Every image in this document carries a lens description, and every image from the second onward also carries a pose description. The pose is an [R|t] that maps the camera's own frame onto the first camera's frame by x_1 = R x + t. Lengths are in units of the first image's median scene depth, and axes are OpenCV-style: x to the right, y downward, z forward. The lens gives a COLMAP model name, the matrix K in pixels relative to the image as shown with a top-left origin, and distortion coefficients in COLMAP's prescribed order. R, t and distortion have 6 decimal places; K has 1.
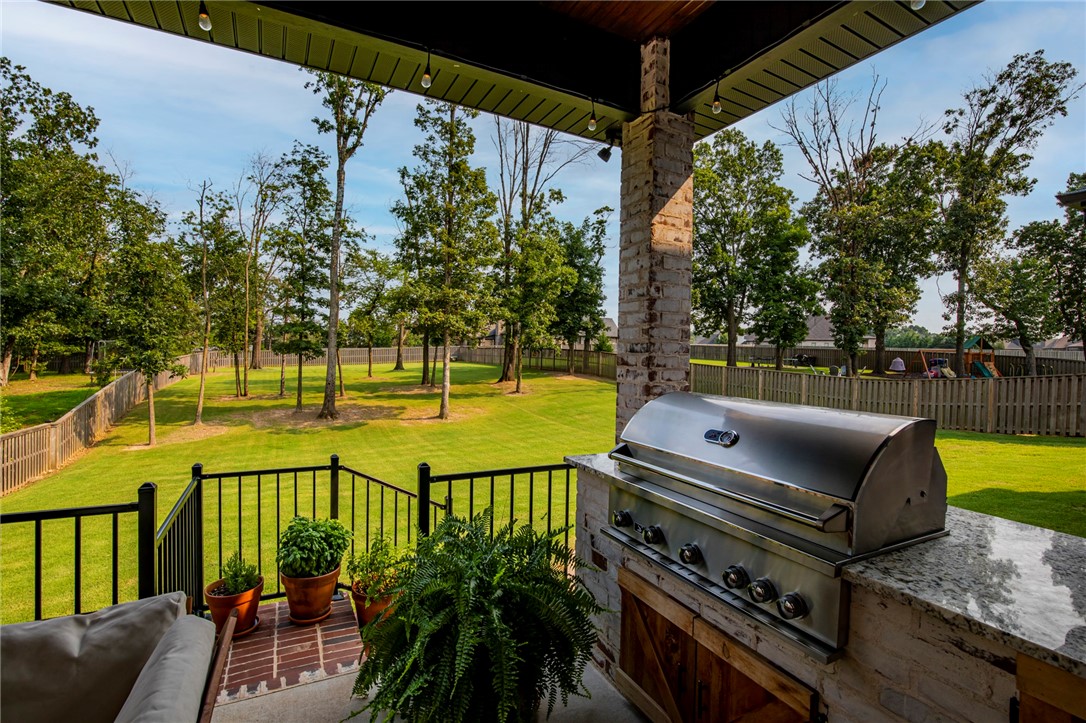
lens RADIAL K [[502.1, 0, 553.5], [0, 502.1, 360.4], [0, 0, 1]] dist [-0.036404, 0.008290]
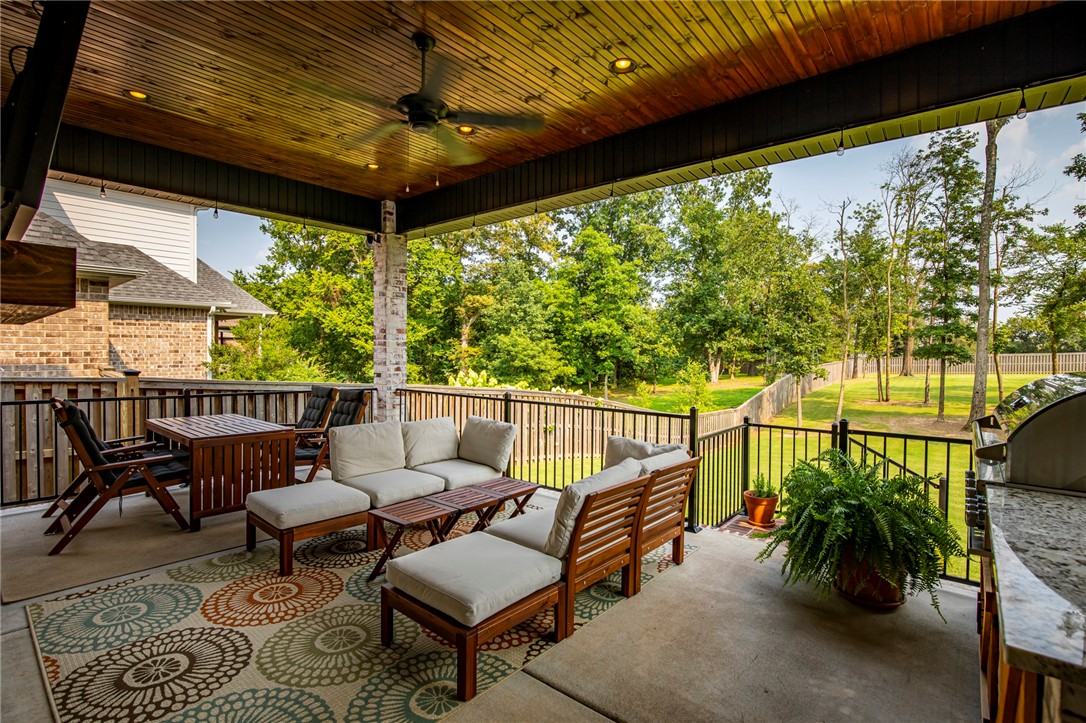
lens RADIAL K [[510.1, 0, 543.4], [0, 510.1, 358.2], [0, 0, 1]] dist [-0.036098, 0.008055]
pose [[0.373703, -0.006560, -0.927525, 0.056689], [-0.012292, 0.999852, -0.012024, 0.004472], [0.927467, 0.015895, 0.373567, -0.024863]]
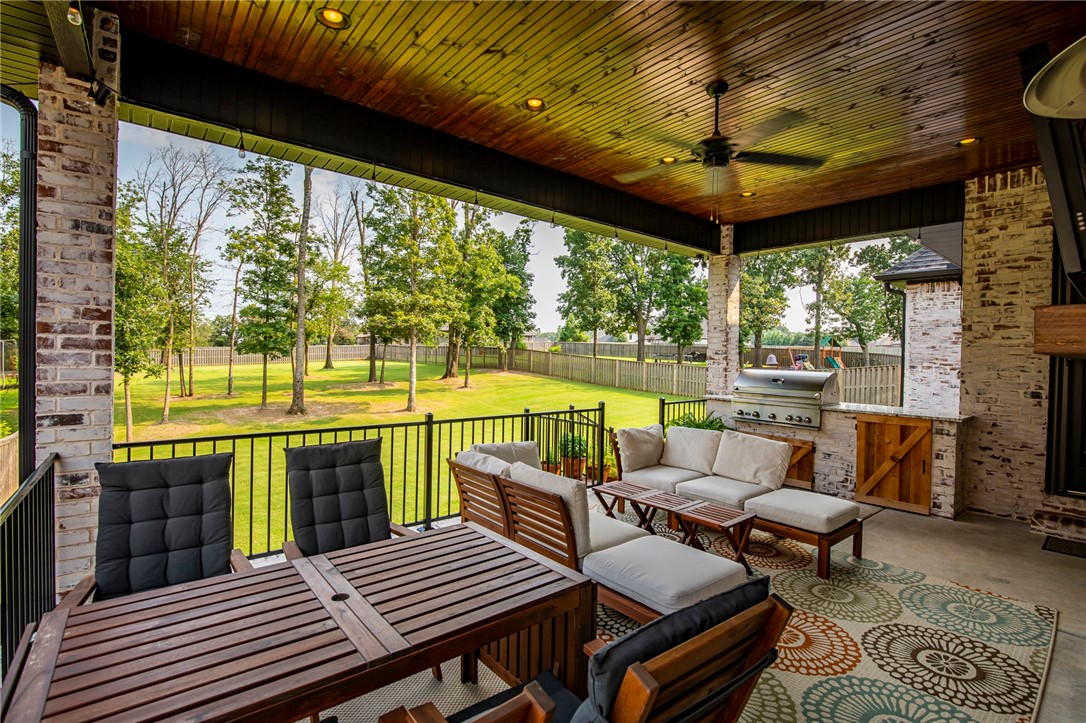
lens RADIAL K [[502.1, 0, 553.5], [0, 502.1, 360.4], [0, 0, 1]] dist [-0.036404, 0.008290]
pose [[0.978072, -0.007851, 0.208118, -0.104153], [0.006768, 0.999960, 0.005916, -0.000601], [-0.208157, -0.004378, 0.978086, -0.110260]]
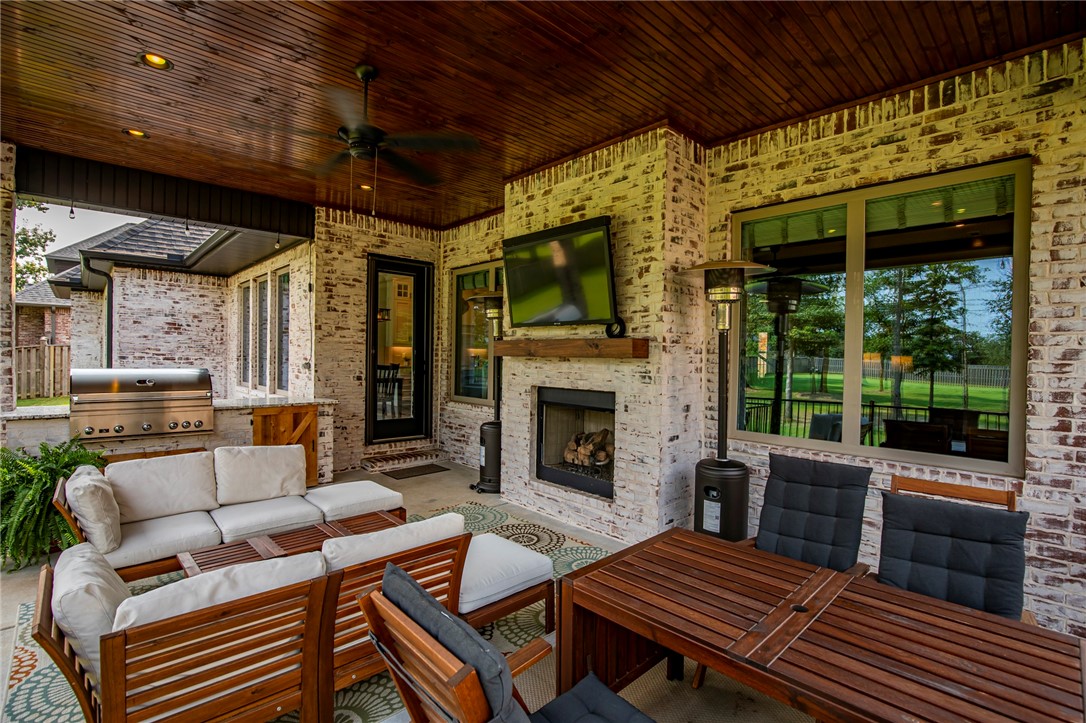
lens RADIAL K [[502.1, 0, 553.5], [0, 502.1, 360.4], [0, 0, 1]] dist [-0.036404, 0.008290]
pose [[-0.266773, -0.037869, 0.963015, -0.156052], [-0.010857, 0.999282, 0.036288, -0.004303], [-0.963698, -0.000774, -0.266993, -0.020768]]
